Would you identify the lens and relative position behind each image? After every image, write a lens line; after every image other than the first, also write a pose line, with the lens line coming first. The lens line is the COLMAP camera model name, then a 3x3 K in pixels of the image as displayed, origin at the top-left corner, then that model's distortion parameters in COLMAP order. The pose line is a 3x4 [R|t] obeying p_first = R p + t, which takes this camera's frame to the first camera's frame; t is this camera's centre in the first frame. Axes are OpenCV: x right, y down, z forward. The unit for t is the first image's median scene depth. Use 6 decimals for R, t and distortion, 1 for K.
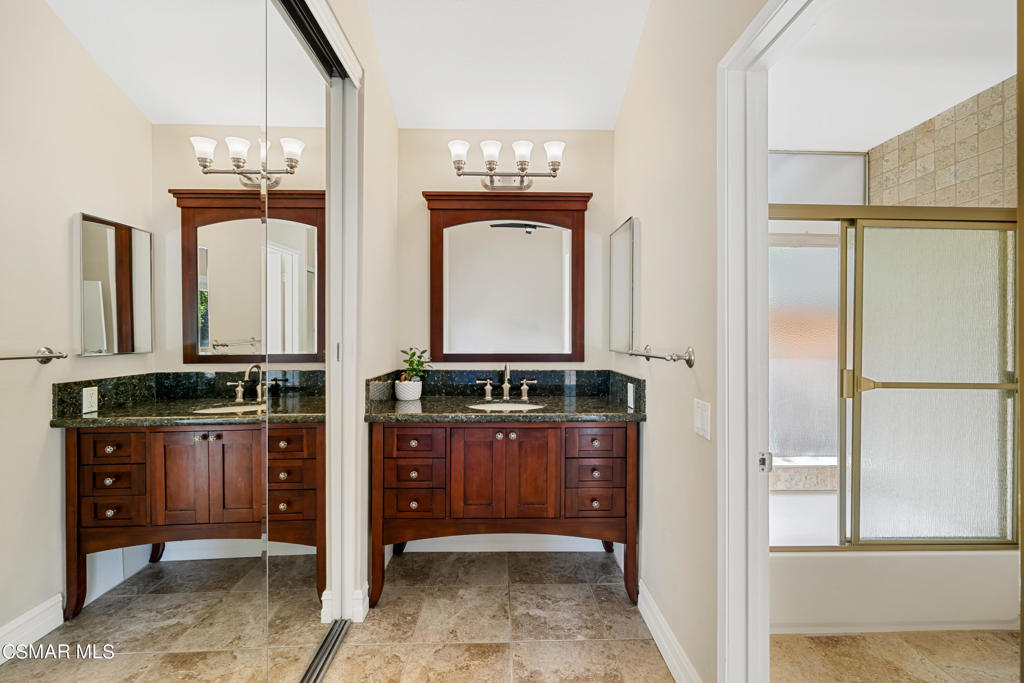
lens RADIAL K [[443.0, 0, 515.4], [0, 443.0, 334.6], [0, 0, 1]] dist [0.001145, 0.000300]
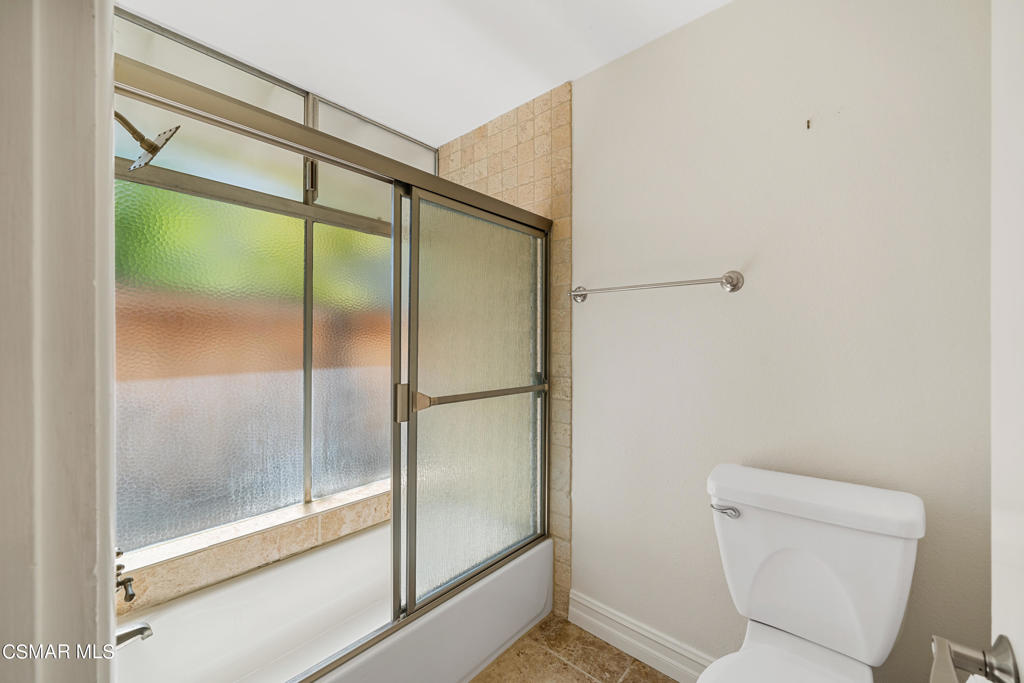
lens RADIAL K [[424.0, 0, 515.6], [0, 424.0, 331.3], [0, 0, 1]] dist [-0.001484, -0.000003]
pose [[0.684464, 0.010573, 0.728970, 0.340535], [0.002025, 0.999863, -0.016404, 0.001619], [-0.729044, 0.012704, 0.684349, 0.349777]]
